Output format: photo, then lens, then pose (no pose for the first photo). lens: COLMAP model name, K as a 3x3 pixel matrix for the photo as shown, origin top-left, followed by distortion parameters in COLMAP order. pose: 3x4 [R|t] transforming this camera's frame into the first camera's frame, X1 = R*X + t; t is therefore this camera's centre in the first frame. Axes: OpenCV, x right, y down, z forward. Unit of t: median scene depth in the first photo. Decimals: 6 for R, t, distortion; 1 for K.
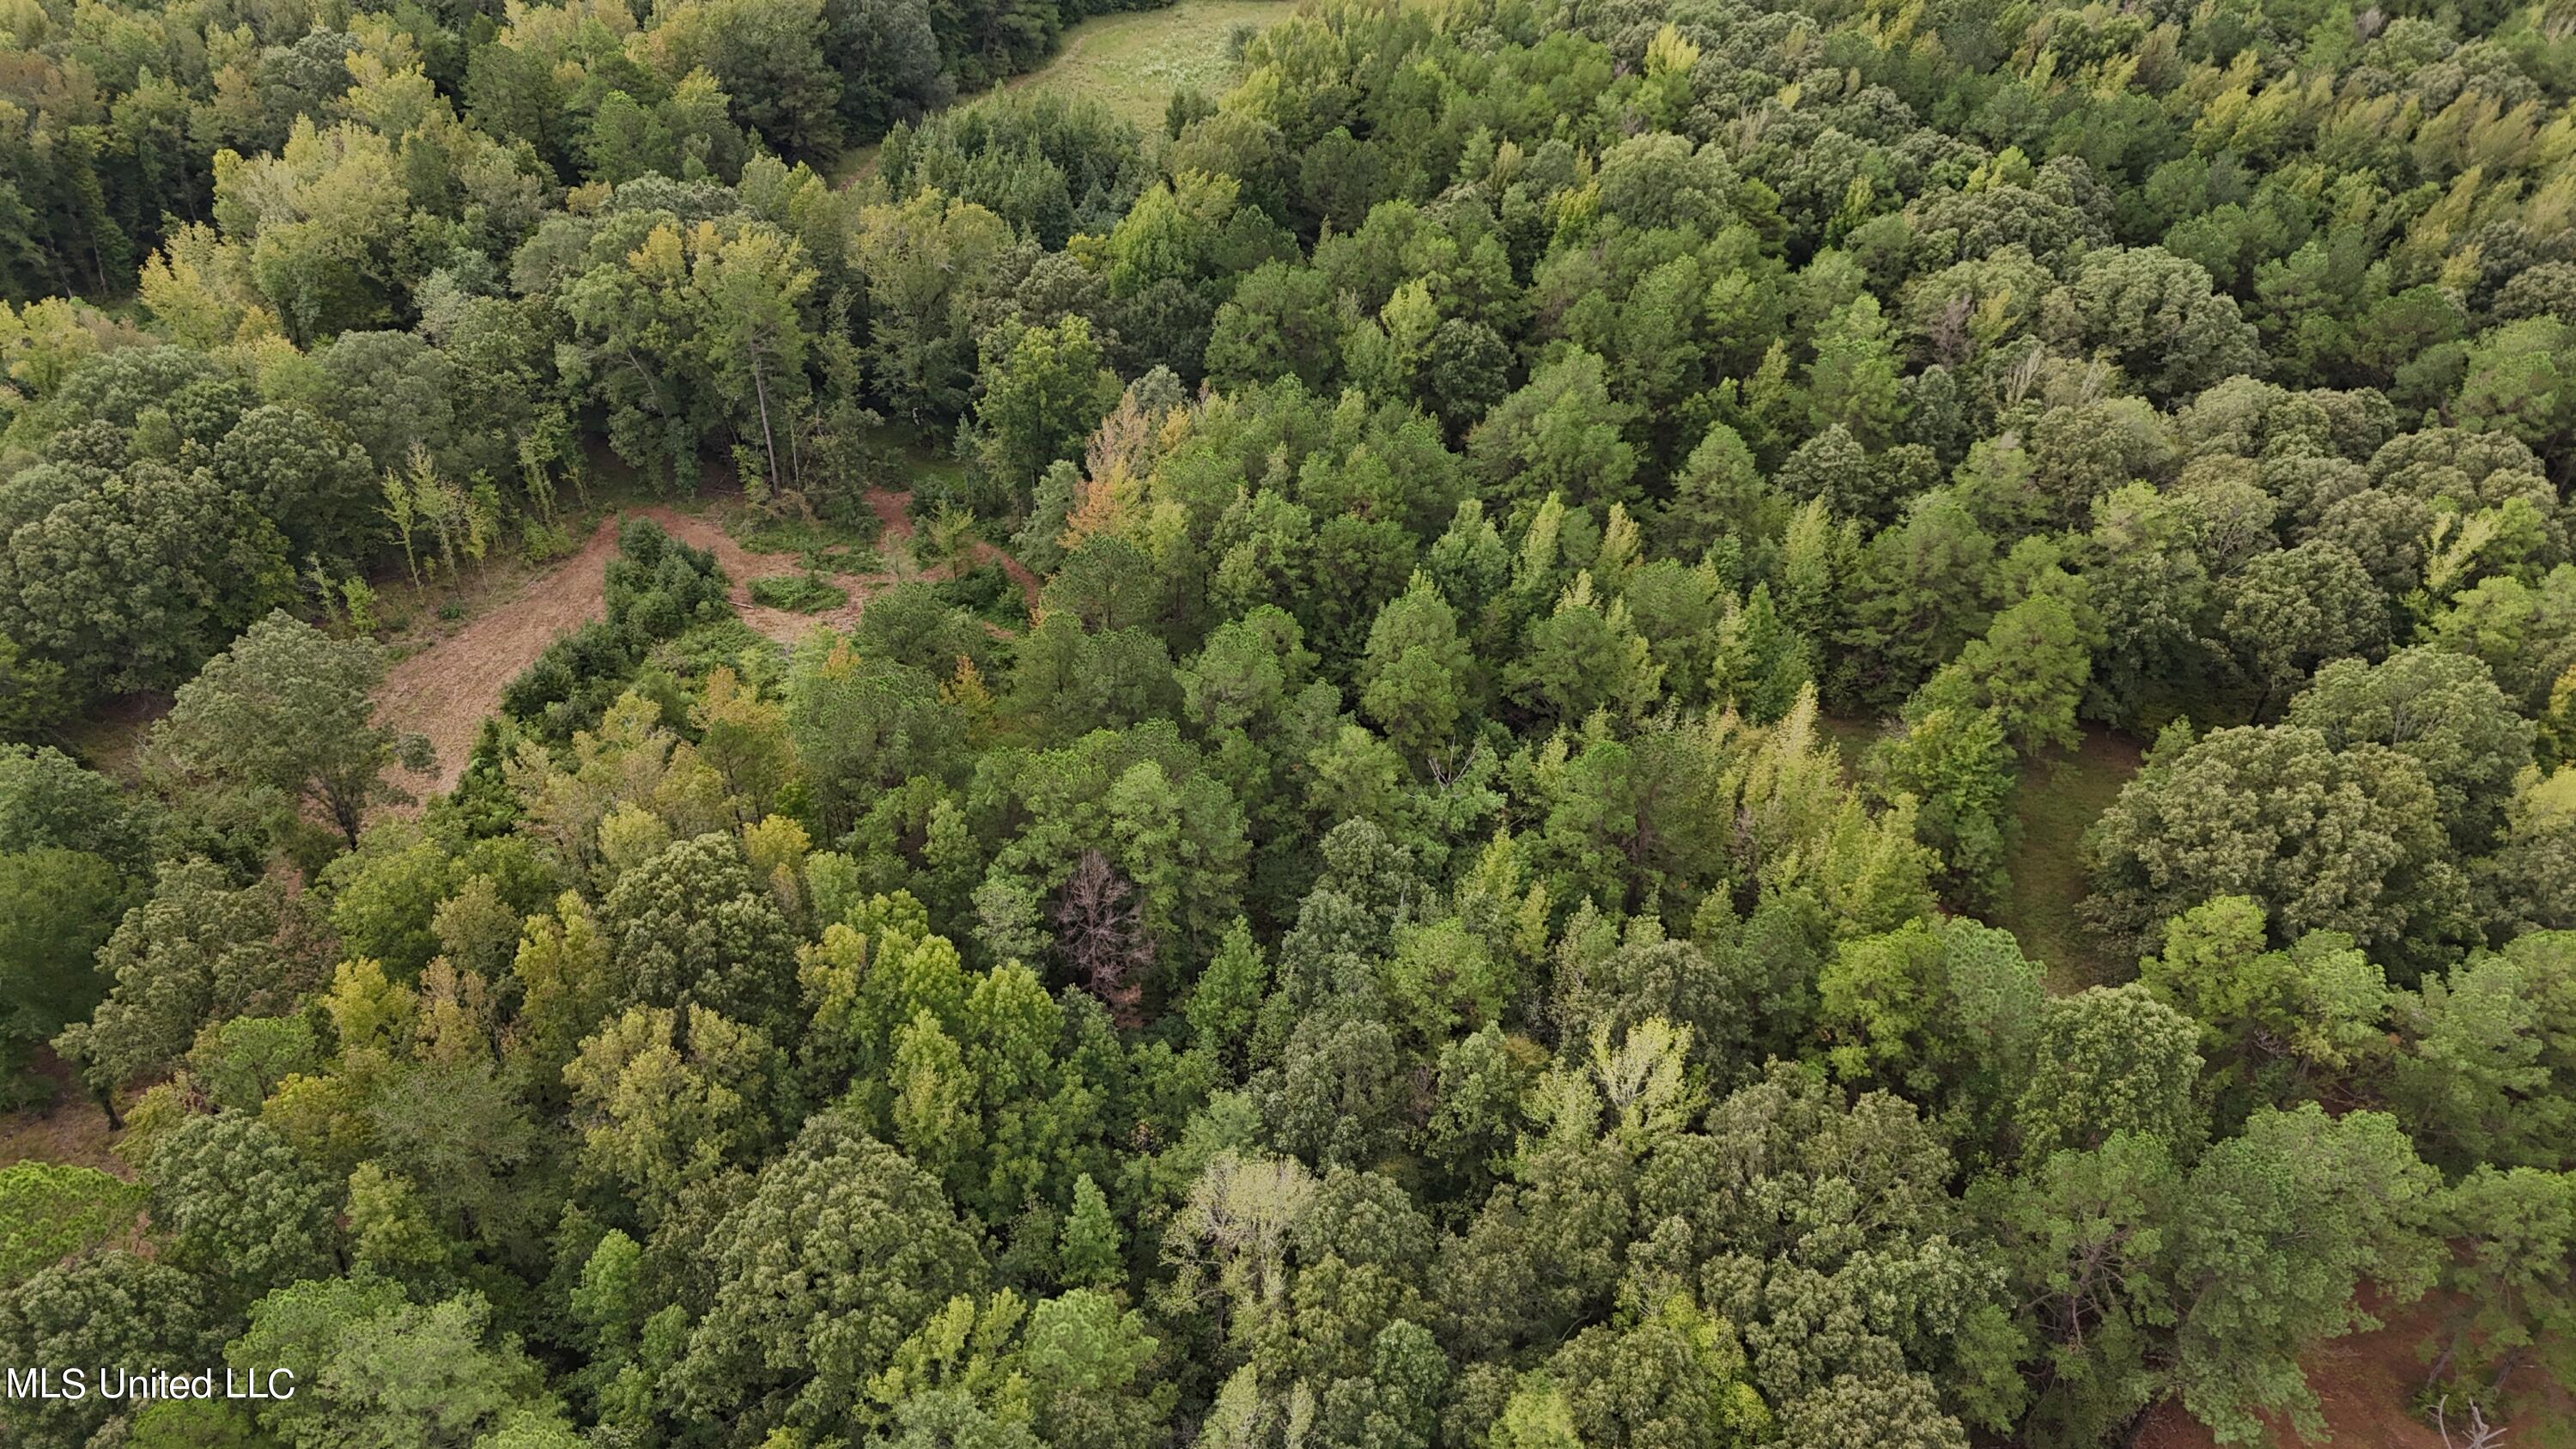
lens RADIAL K [[1870.3, 0, 1284.8], [0, 1870.3, 710.1], [0, 0, 1]] dist [0.064630, -0.053368]
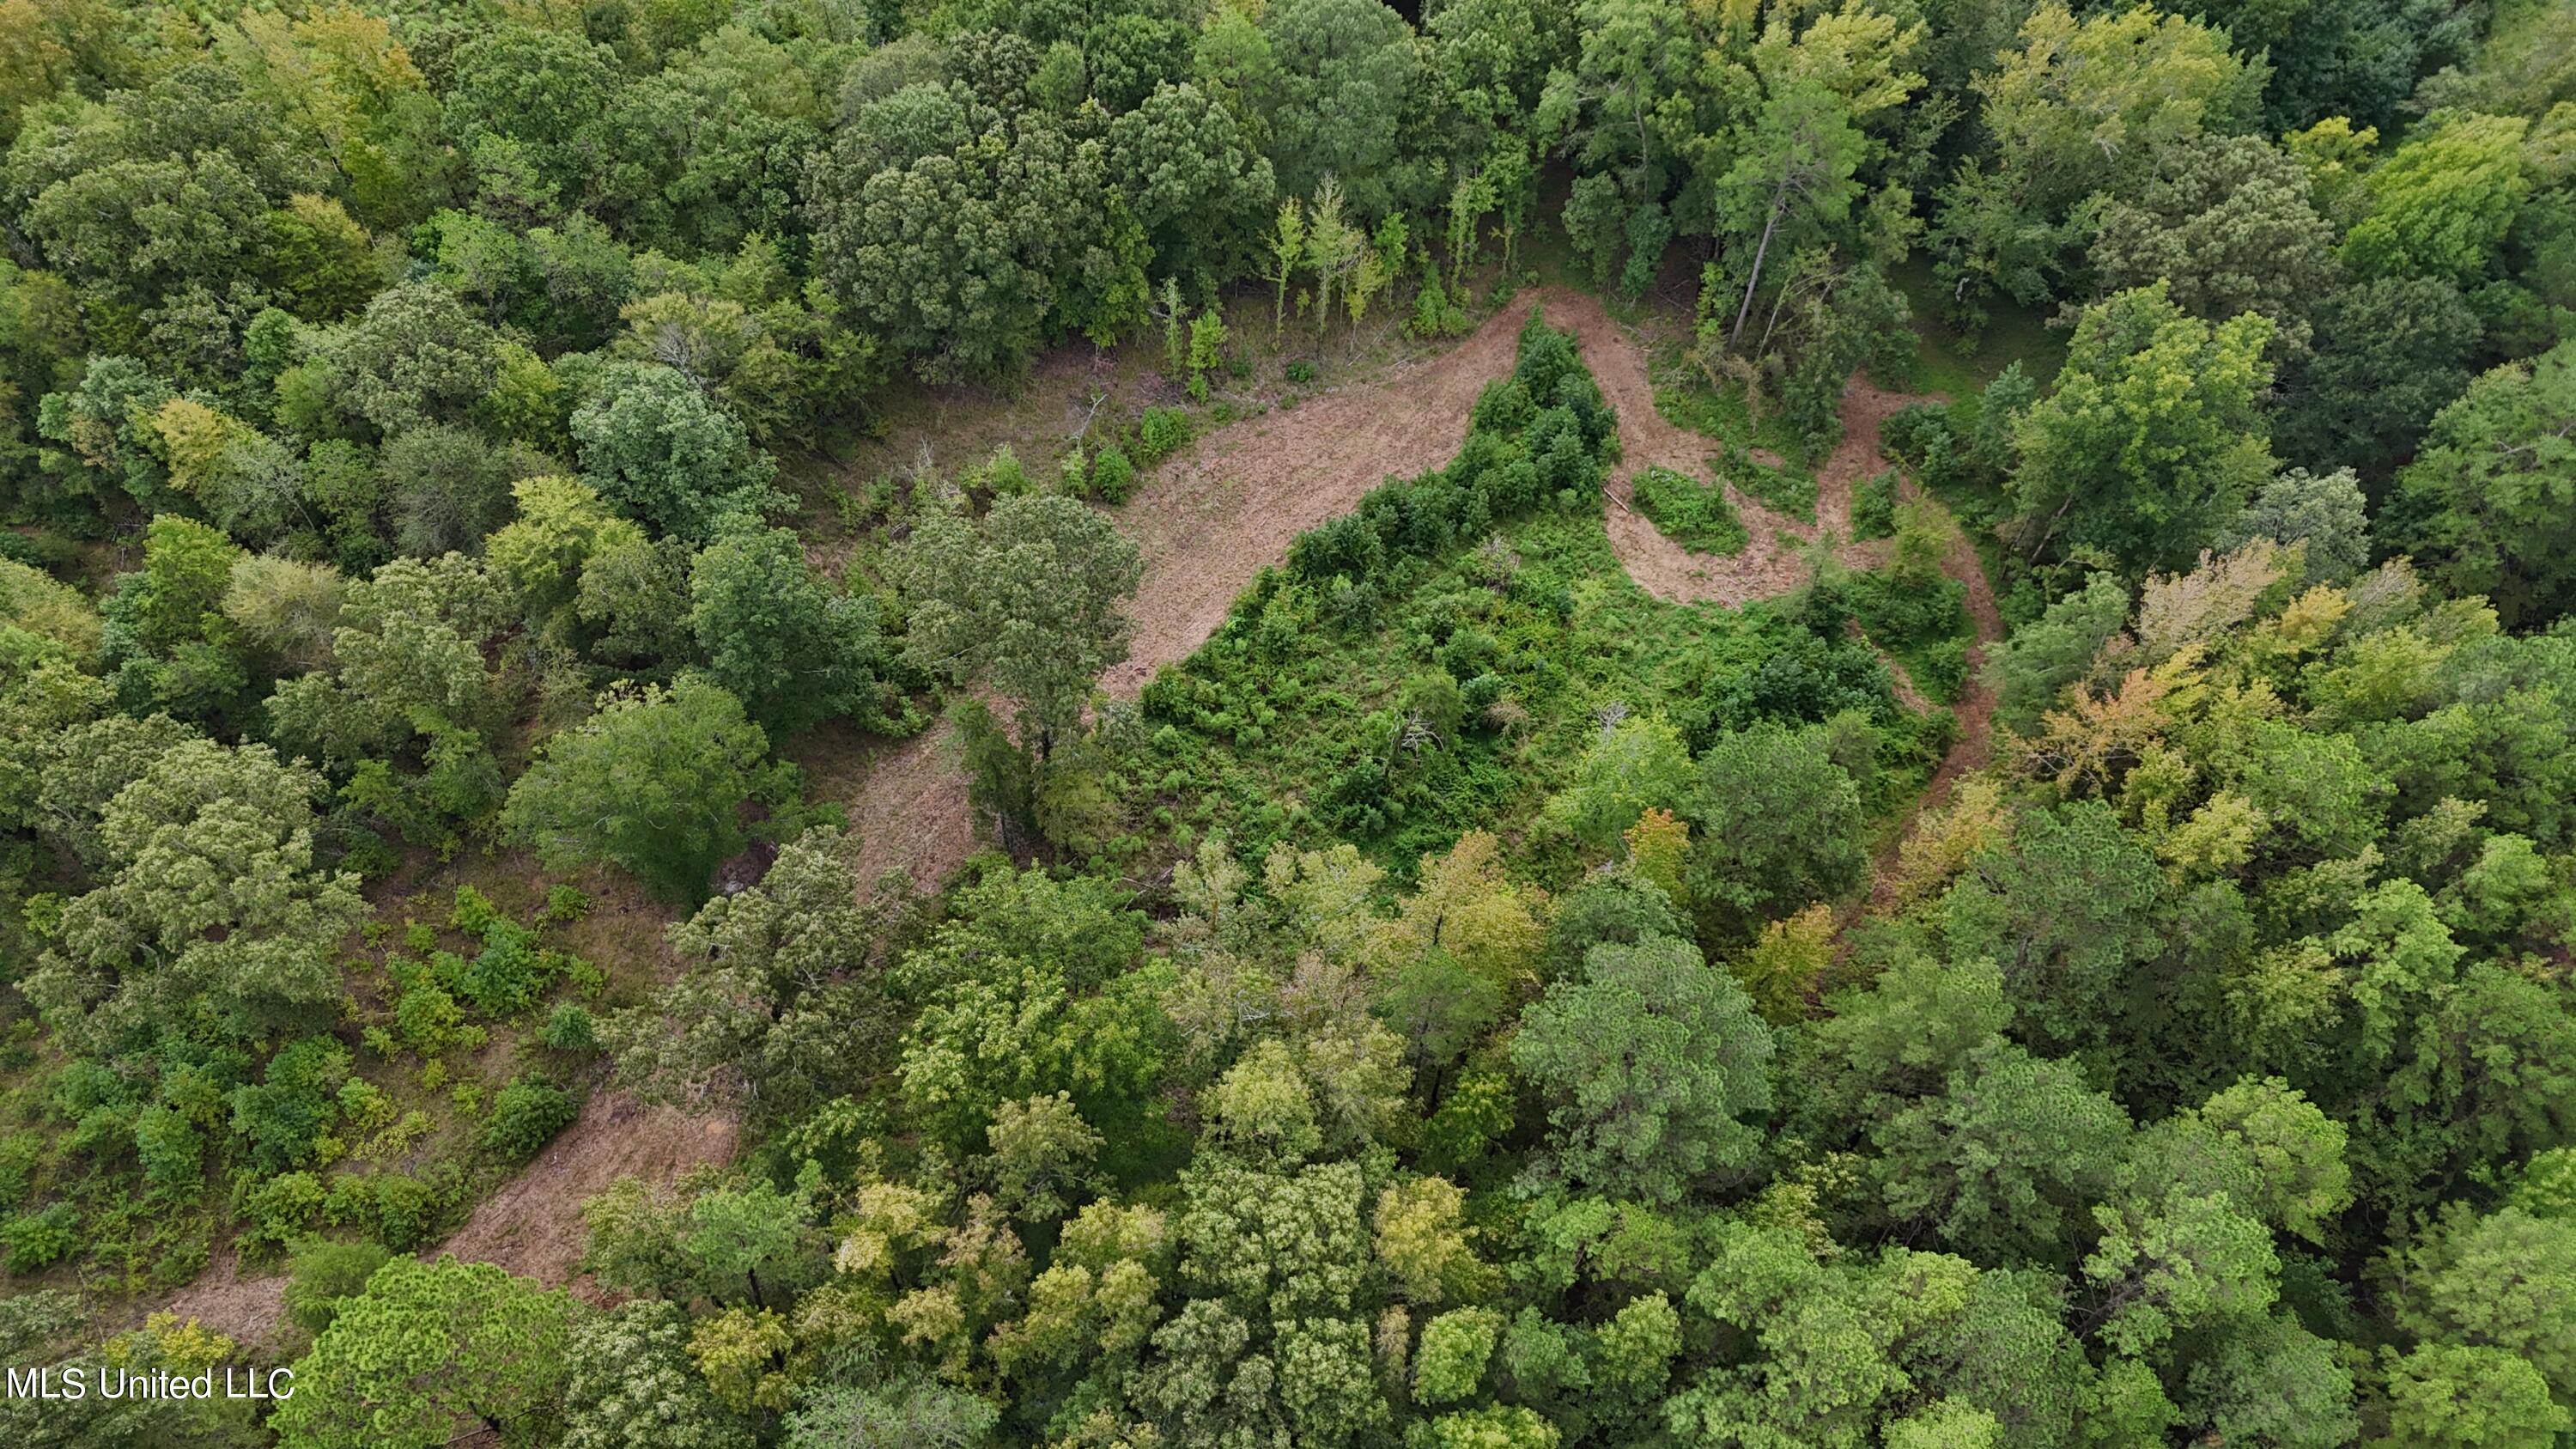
lens RADIAL K [[1870.3, 0, 1286.8], [0, 1870.3, 731.1], [0, 0, 1]] dist [0.064630, -0.053368]
pose [[0.822203, 0.473523, -0.315844, -0.116537], [-0.355310, 0.860486, 0.365127, -0.213086], [0.444676, -0.187986, 0.875742, 0.258902]]
